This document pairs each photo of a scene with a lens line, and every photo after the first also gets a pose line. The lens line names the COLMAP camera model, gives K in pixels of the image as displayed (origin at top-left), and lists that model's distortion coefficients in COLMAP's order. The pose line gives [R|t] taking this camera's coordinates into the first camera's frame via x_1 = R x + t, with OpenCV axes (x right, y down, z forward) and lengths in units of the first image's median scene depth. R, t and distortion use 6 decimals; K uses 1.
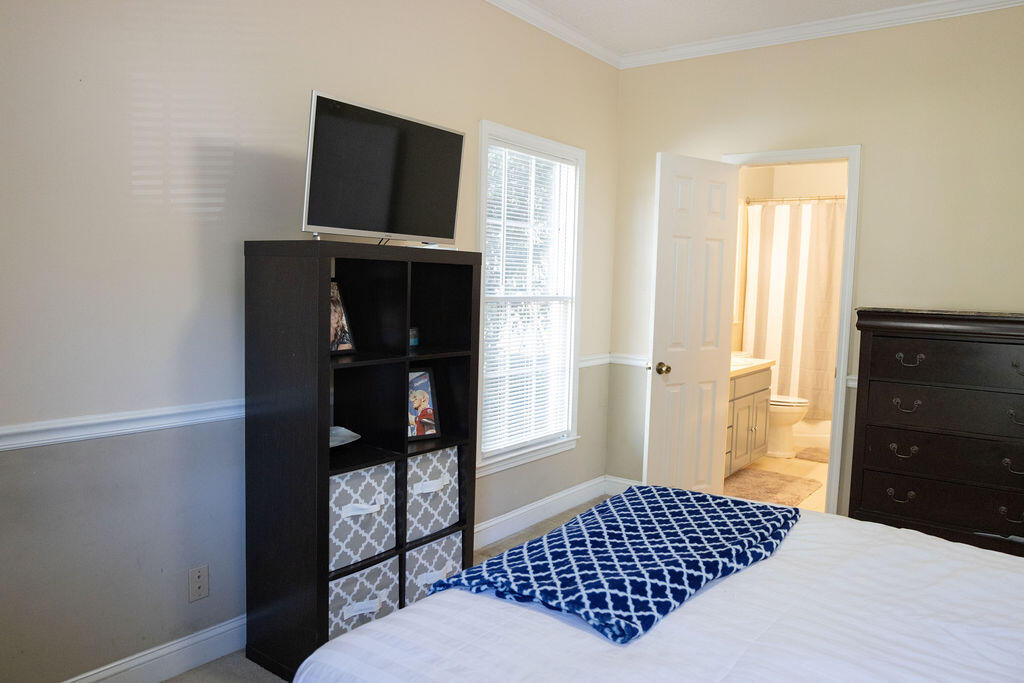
lens RADIAL K [[734.6, 0, 512.0], [0, 734.6, 341.5], [0, 0, 1]] dist [-0.002585, -0.000776]
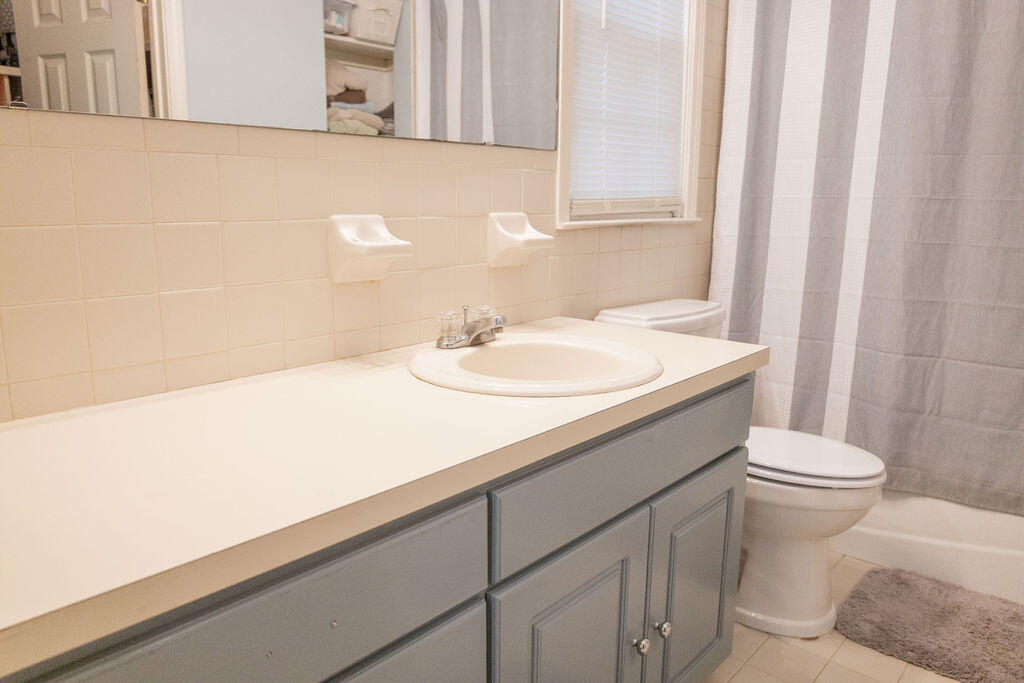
lens RADIAL K [[734.6, 0, 512.0], [0, 734.6, 341.5], [0, 0, 1]] dist [-0.002585, -0.000776]
pose [[0.997630, -0.010839, -0.067944, 0.255692], [0.018023, 0.994200, 0.106024, -0.007110], [0.066401, -0.106997, 0.992040, 0.652548]]
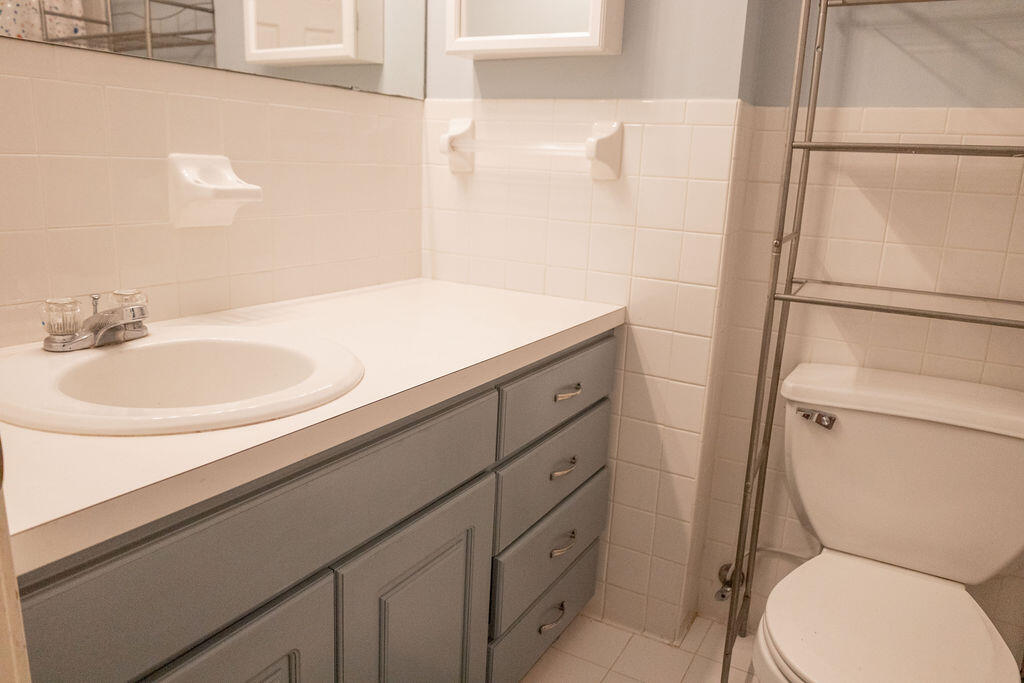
lens RADIAL K [[758.1, 0, 509.6], [0, 758.1, 337.5], [0, 0, 1]] dist [-0.003331, -0.000294]
pose [[0.993956, -0.010939, 0.109232, 0.309761], [-0.006882, 0.986857, 0.161451, -0.012358], [-0.109563, -0.161227, 0.980817, 0.720506]]
